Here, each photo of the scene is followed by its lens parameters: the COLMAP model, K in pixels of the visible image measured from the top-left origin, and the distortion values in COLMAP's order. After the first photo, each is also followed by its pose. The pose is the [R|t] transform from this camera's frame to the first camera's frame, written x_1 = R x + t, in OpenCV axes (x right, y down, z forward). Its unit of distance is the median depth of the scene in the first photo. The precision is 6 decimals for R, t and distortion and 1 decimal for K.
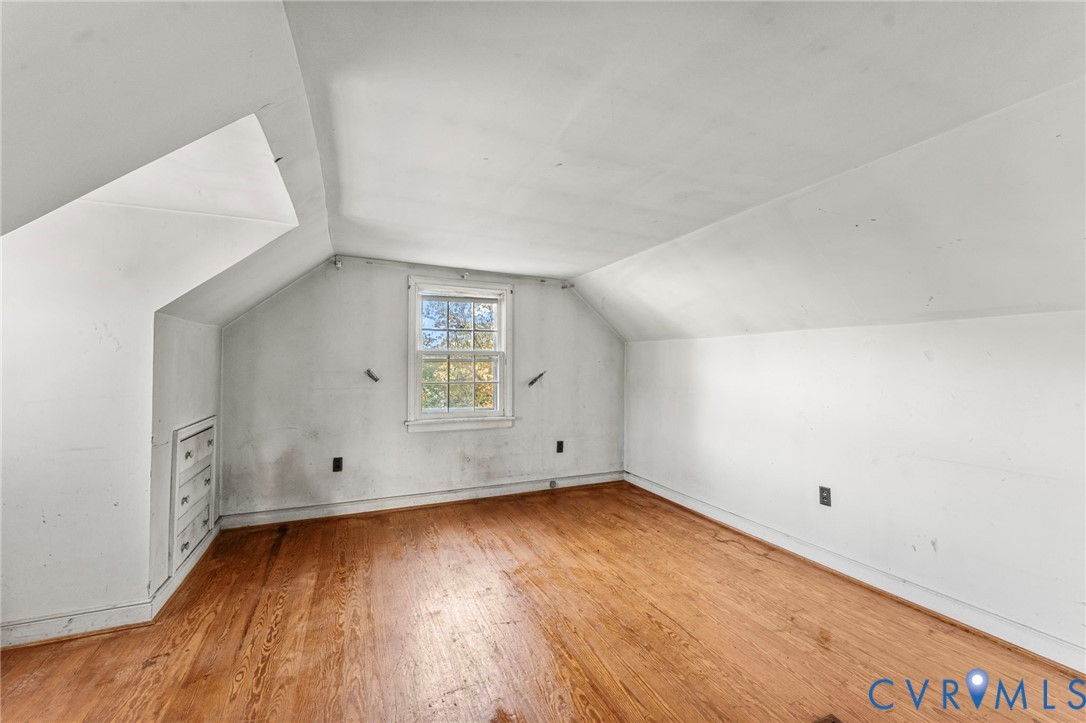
lens RADIAL K [[439.6, 0, 542.3], [0, 439.6, 352.1], [0, 0, 1]] dist [0.001236, -0.000131]
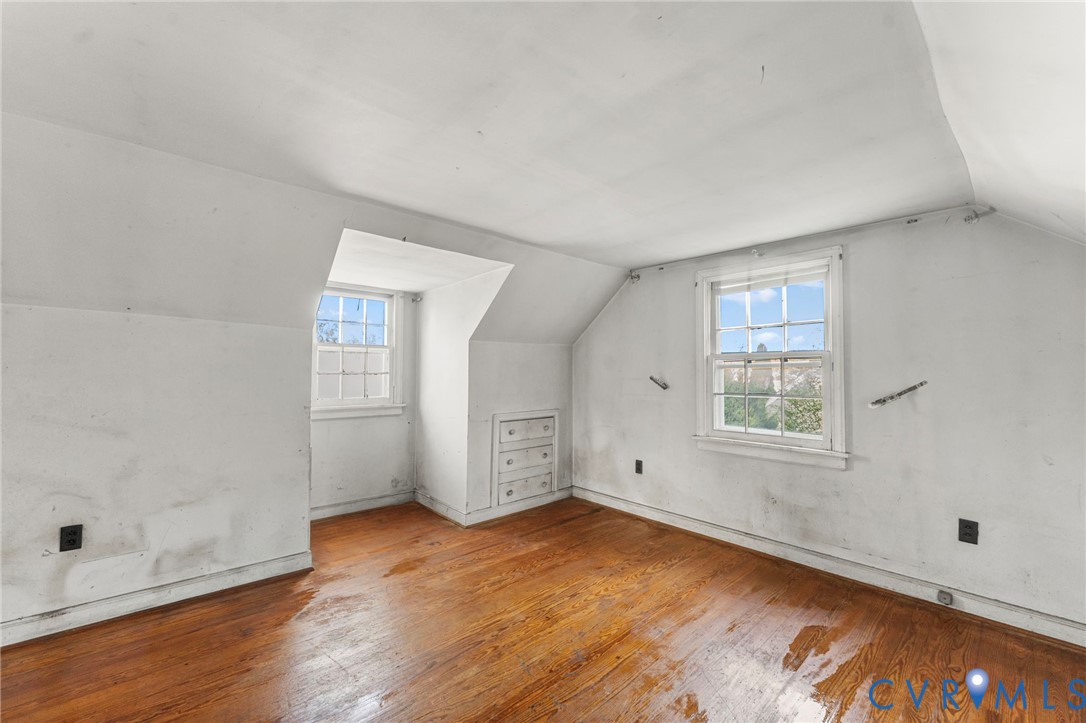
lens RADIAL K [[439.6, 0, 542.3], [0, 439.6, 352.1], [0, 0, 1]] dist [0.001236, -0.000131]
pose [[0.298332, -0.047037, -0.953303, 0.470977], [0.028976, 0.998771, -0.040212, 0.017039], [0.954022, -0.015626, 0.299328, 0.459865]]
